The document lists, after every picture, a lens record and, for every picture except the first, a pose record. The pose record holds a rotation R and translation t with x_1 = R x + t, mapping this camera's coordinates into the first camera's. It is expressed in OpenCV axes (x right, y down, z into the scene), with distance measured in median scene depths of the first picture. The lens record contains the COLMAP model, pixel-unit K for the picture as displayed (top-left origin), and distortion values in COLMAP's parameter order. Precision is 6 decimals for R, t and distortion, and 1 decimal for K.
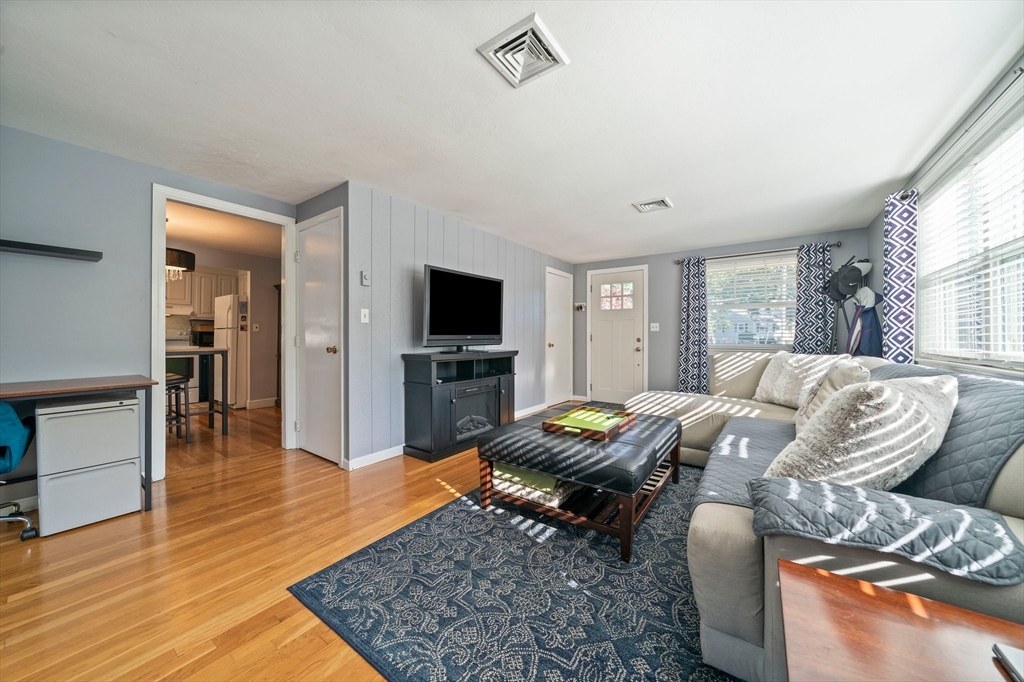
lens RADIAL K [[350.6, 0, 514.3], [0, 350.6, 340.0], [0, 0, 1]] dist [-0.005445, -0.000003]
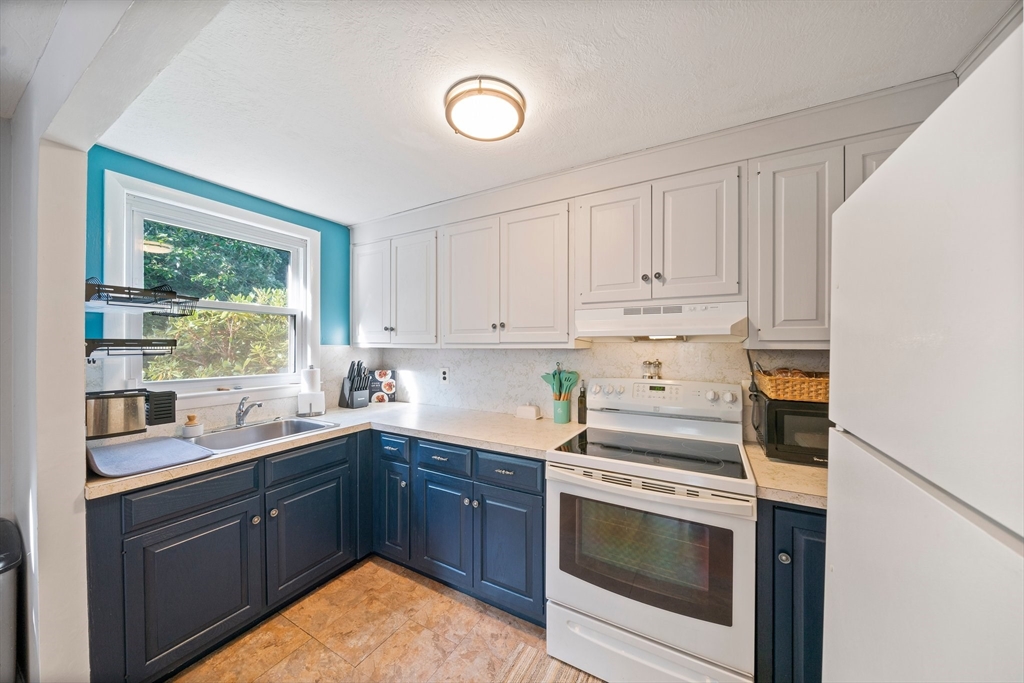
lens RADIAL K [[350.2, 0, 511.9], [0, 350.2, 345.5], [0, 0, 1]] dist [-0.005132, -0.000057]
pose [[0.104658, -0.003591, -0.994502, -0.763740], [-0.001117, 0.999992, -0.003729, -0.068177], [0.994508, 0.001501, 0.104653, 0.894548]]
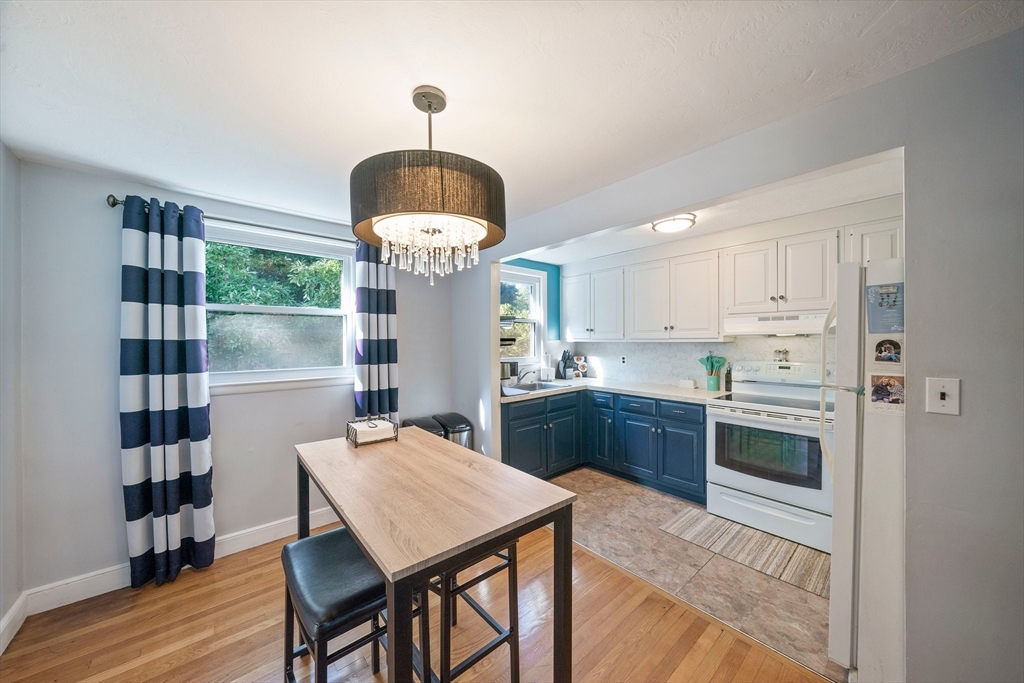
lens RADIAL K [[350.6, 0, 514.3], [0, 350.6, 340.5], [0, 0, 1]] dist [-0.005445, -0.000003]
pose [[-0.233713, 0.000533, -0.972306, -0.470670], [0.002880, 0.999996, -0.000144, -0.069693], [0.972301, -0.002834, -0.233713, 0.795426]]
